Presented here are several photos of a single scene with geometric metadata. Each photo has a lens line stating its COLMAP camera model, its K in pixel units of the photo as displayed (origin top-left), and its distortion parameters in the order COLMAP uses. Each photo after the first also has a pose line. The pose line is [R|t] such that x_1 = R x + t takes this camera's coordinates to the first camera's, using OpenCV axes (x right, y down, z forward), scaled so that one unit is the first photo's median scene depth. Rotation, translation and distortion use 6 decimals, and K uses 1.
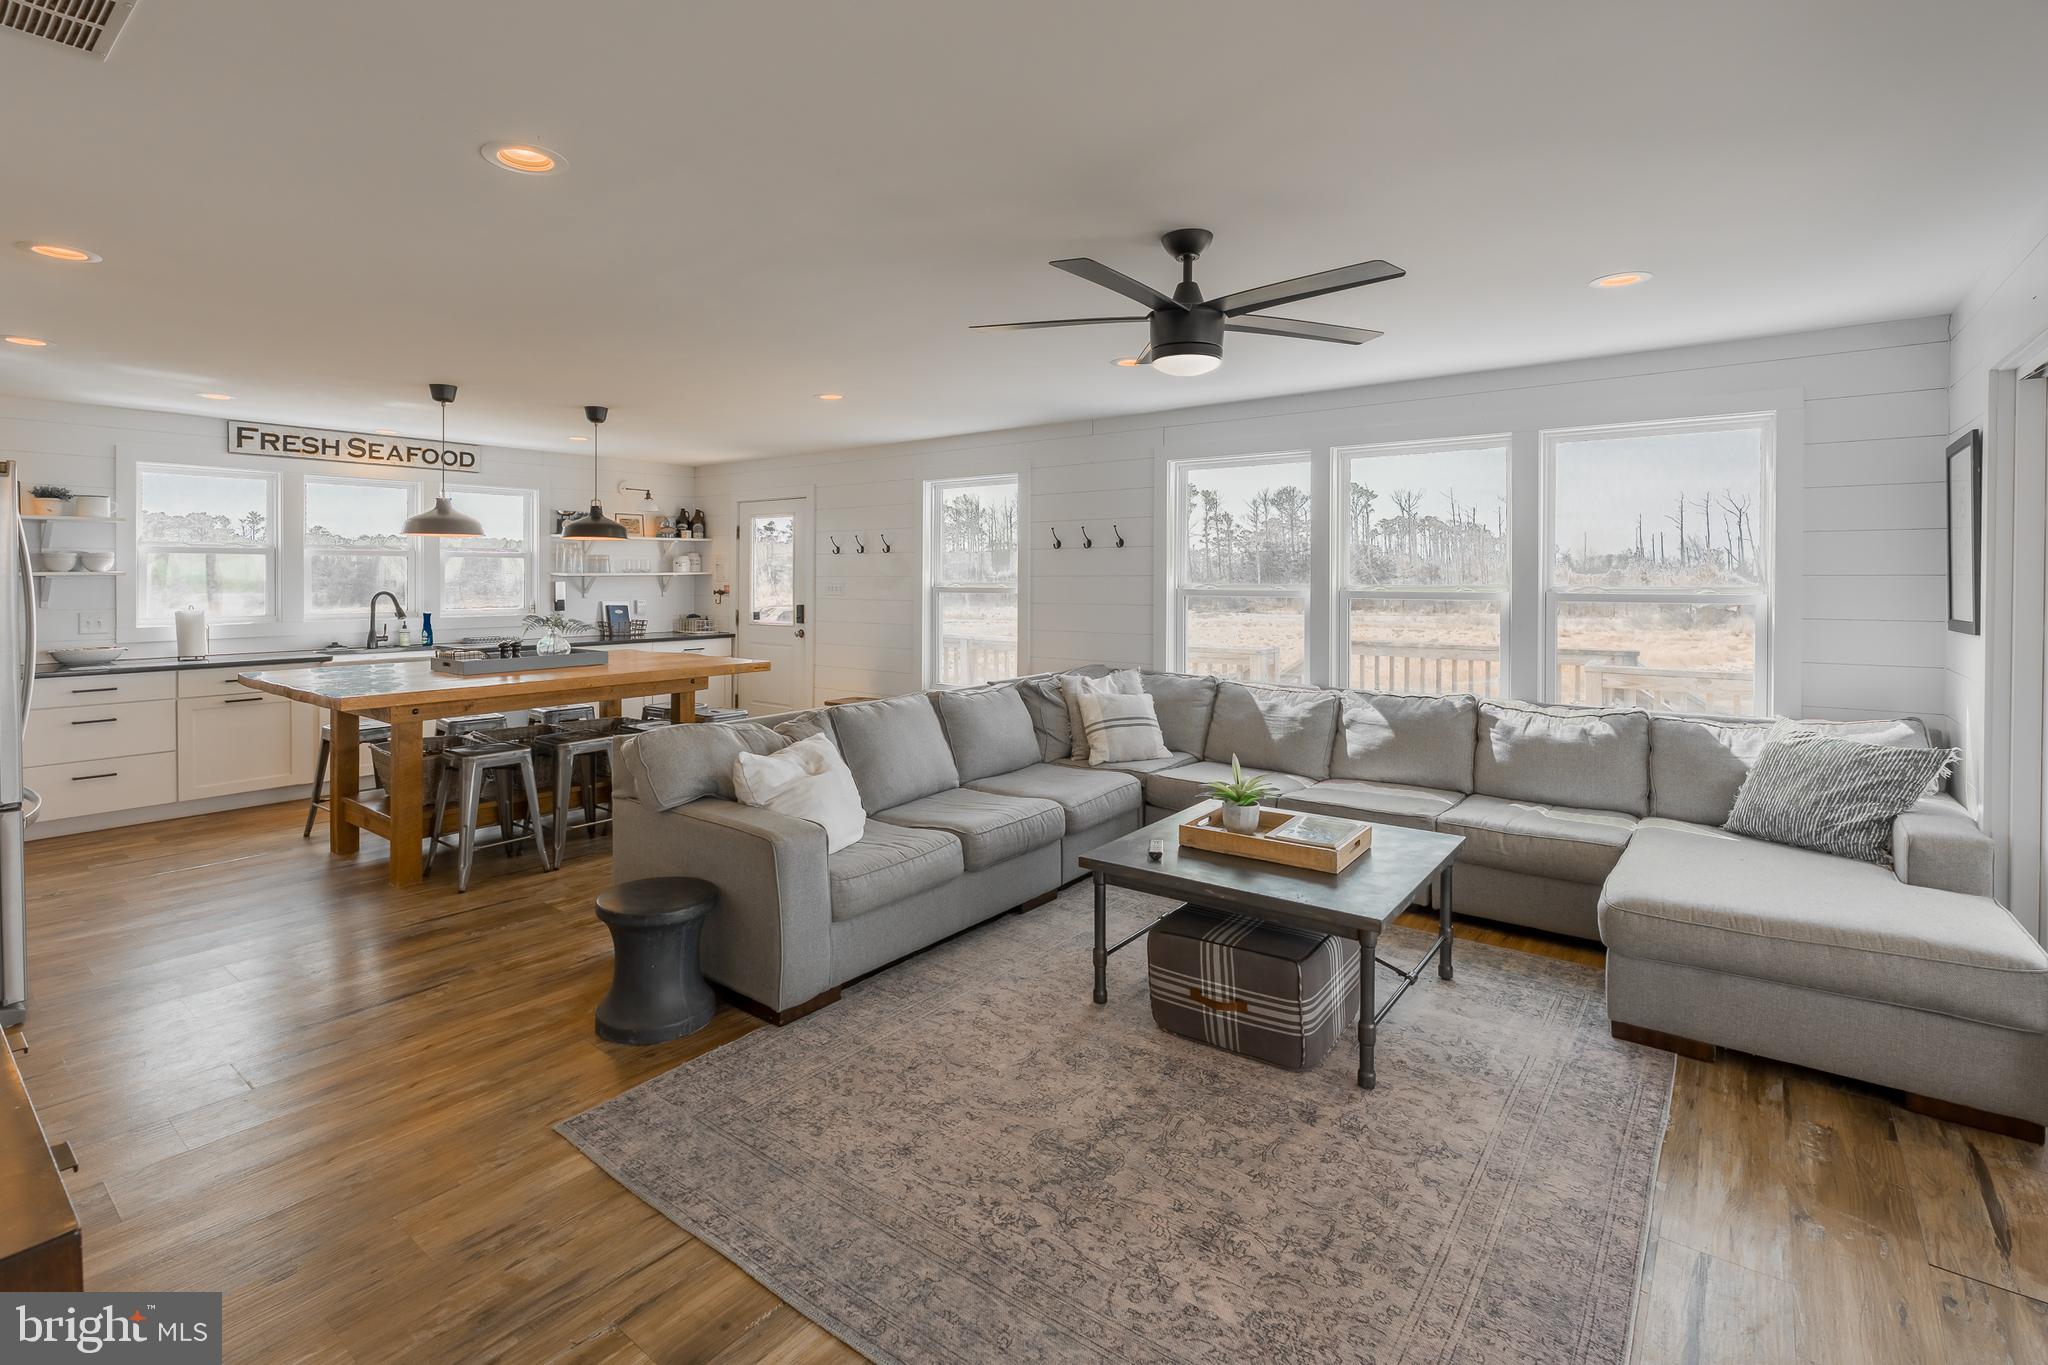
lens RADIAL K [[961.1, 0, 1026.8], [0, 961.1, 575.2], [0, 0, 1]] dist [-0.001668, -0.000330]
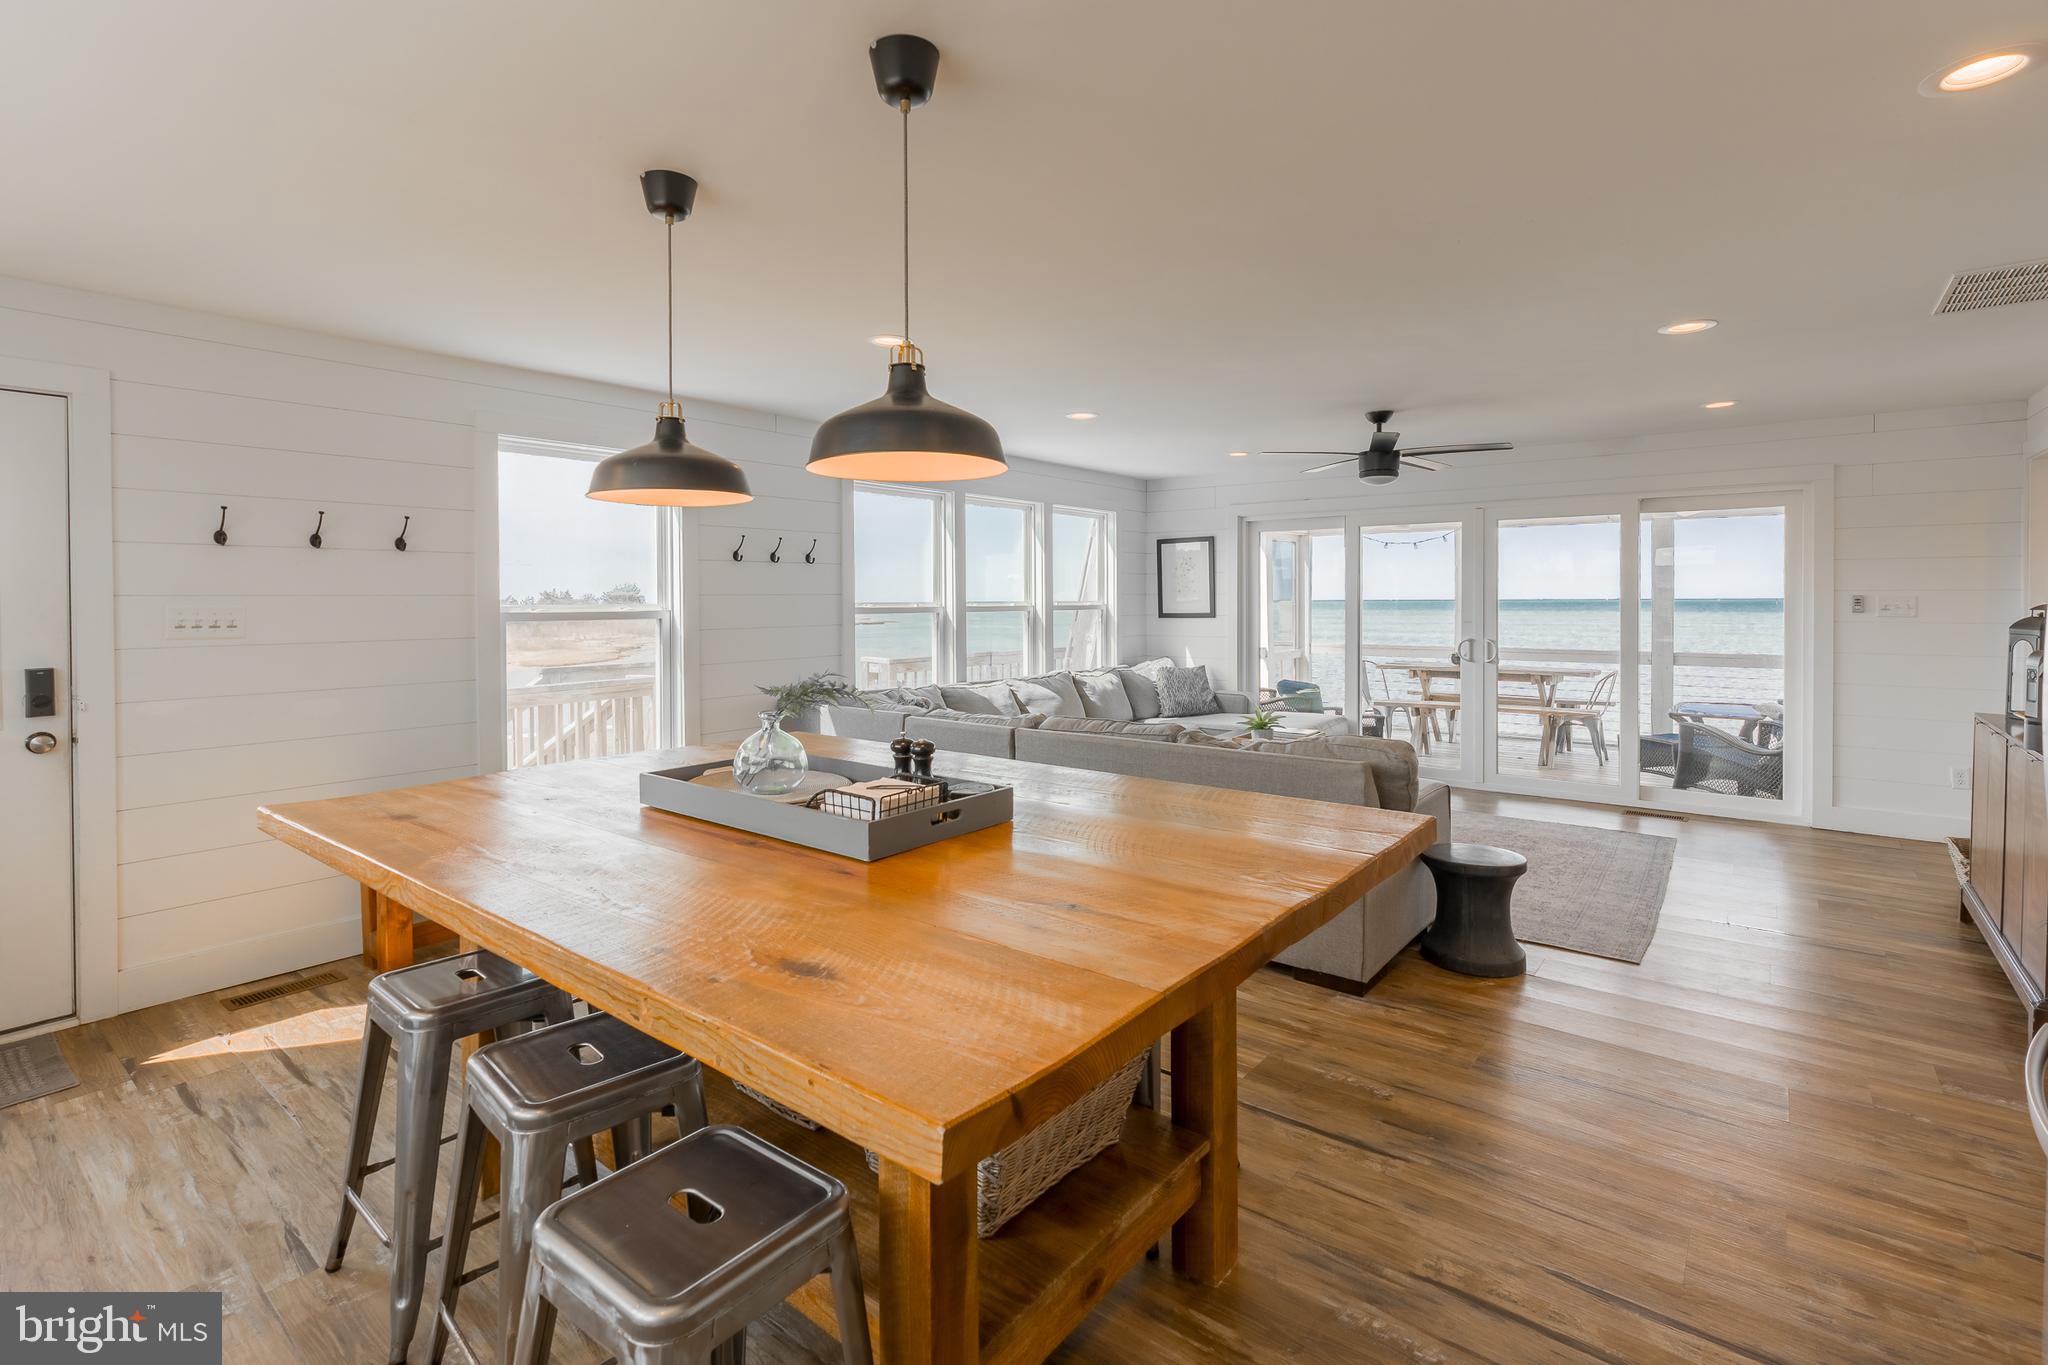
lens RADIAL K [[935.7, 0, 1021.8], [0, 935.7, 611.6], [0, 0, 1]] dist [0.002029, 0.000148]
pose [[0.012775, -0.012859, 0.999836, -0.846401], [0.003081, 0.999913, 0.012821, 0.007073], [-0.999914, 0.002917, 0.012814, 0.843305]]
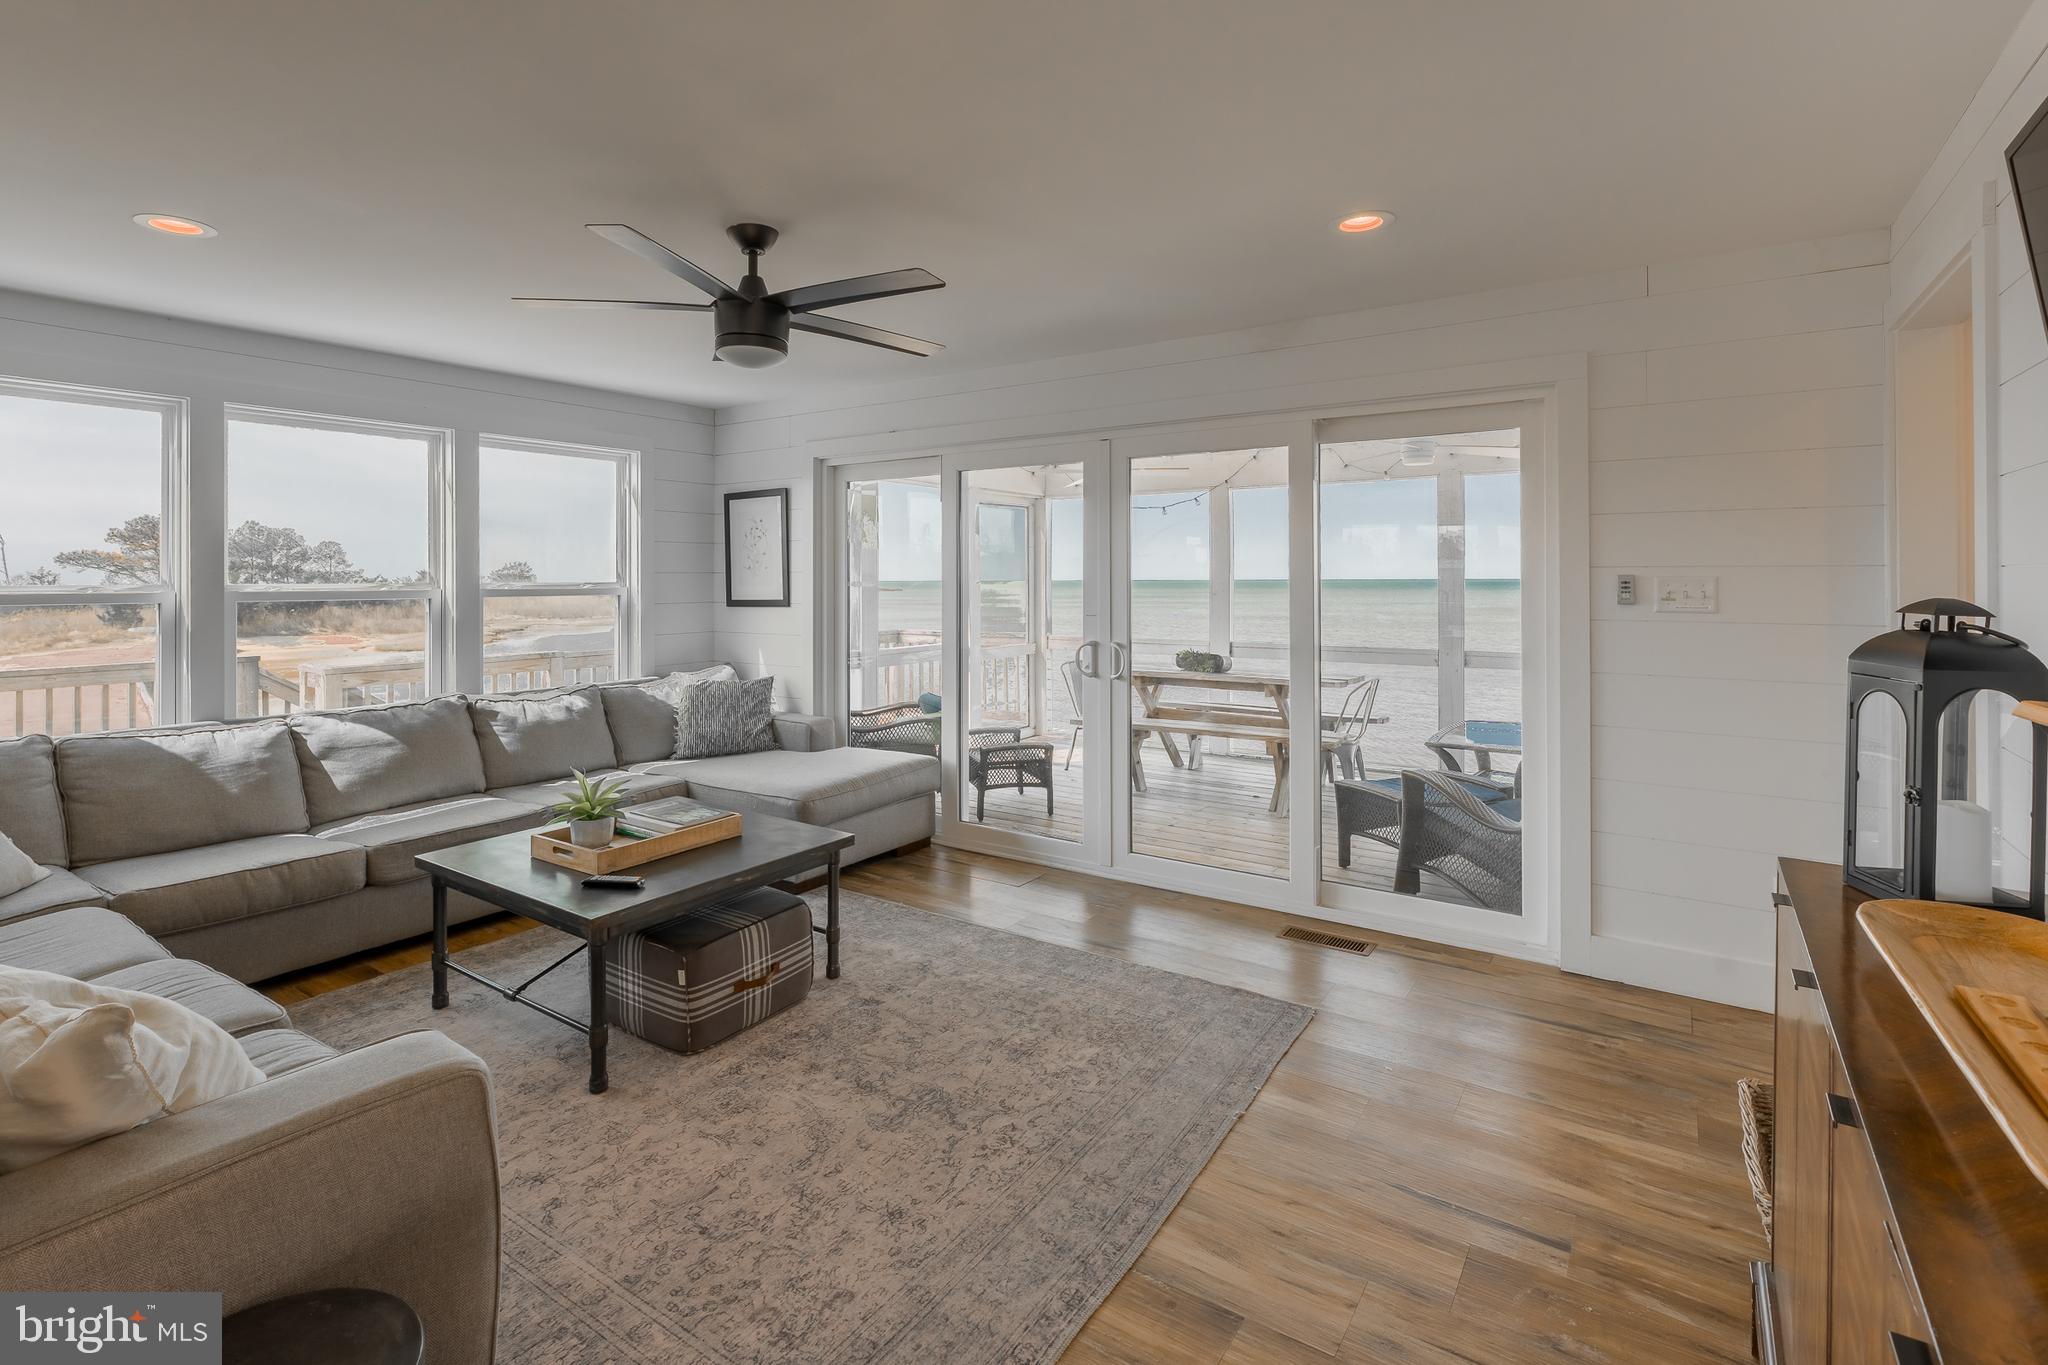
lens RADIAL K [[947.6, 0, 1002.5], [0, 947.6, 575.5], [0, 0, 1]] dist [-0.001339, -0.000092]
pose [[-0.045605, 0.003466, 0.998954, -0.421204], [0.002250, 0.999992, -0.003367, 0.006726], [-0.998957, 0.002095, -0.045613, 0.394957]]
